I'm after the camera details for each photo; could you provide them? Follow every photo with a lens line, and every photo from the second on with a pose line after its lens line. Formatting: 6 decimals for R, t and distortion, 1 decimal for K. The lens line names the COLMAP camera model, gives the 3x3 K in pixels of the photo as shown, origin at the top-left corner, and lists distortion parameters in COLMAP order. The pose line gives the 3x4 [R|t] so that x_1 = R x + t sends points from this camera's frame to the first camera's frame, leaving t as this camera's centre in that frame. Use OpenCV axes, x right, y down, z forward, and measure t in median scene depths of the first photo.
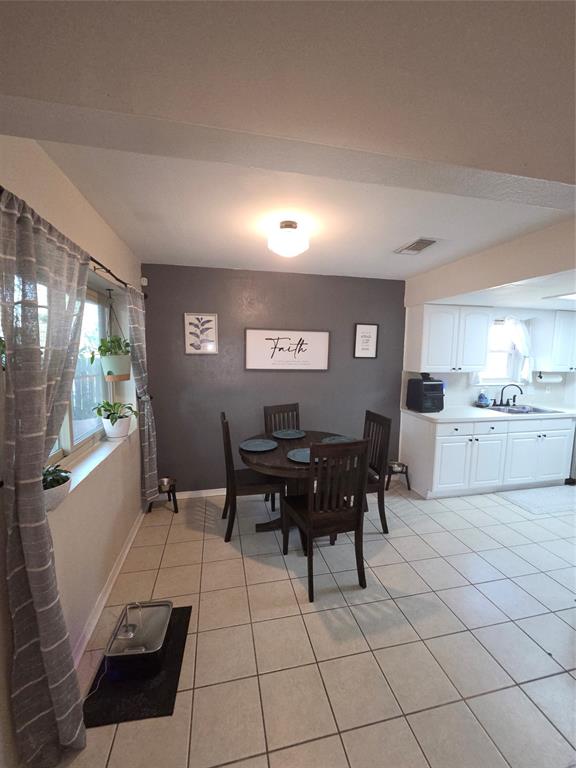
lens RADIAL K [[313.9, 0, 288.0], [0, 313.9, 384.0], [0, 0, 1]] dist [0.002119, 0.000227]
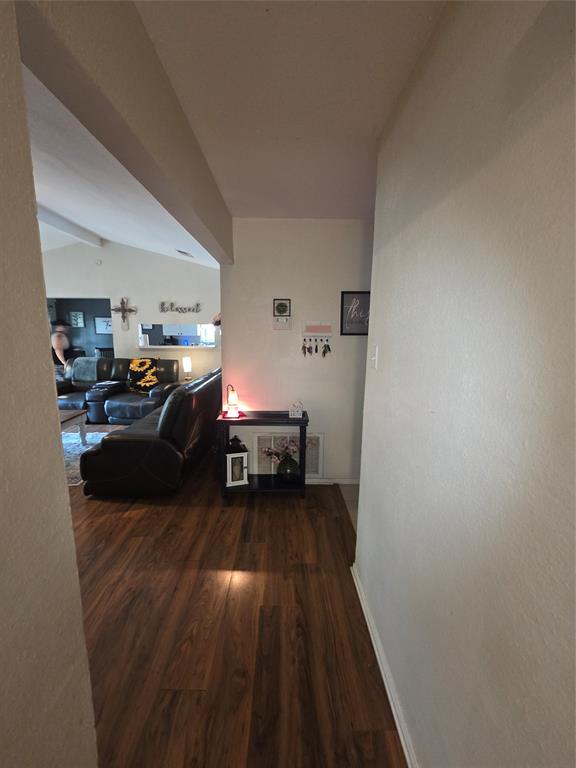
lens RADIAL K [[313.9, 0, 288.0], [0, 313.9, 384.0], [0, 0, 1]] dist [0.002119, 0.000227]
pose [[0.979255, 0.033846, -0.199784, 1.627430], [-0.022301, 0.997964, 0.059759, 0.146715], [0.201400, -0.054064, 0.978016, -1.012448]]
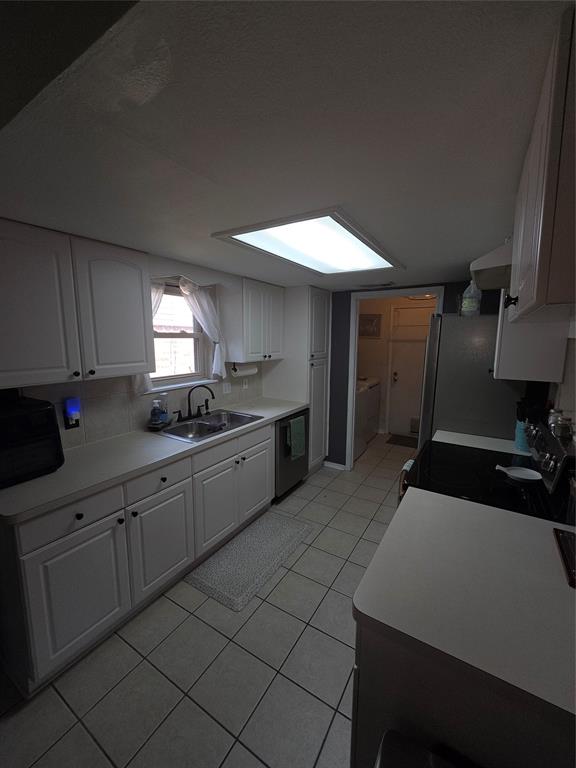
lens RADIAL K [[313.9, 0, 288.0], [0, 313.9, 384.0], [0, 0, 1]] dist [0.002119, 0.000227]
pose [[0.698830, -0.118396, 0.705421, 0.381548], [0.077697, 0.992935, 0.089681, -0.046773], [-0.711055, -0.007863, 0.703092, 0.409724]]
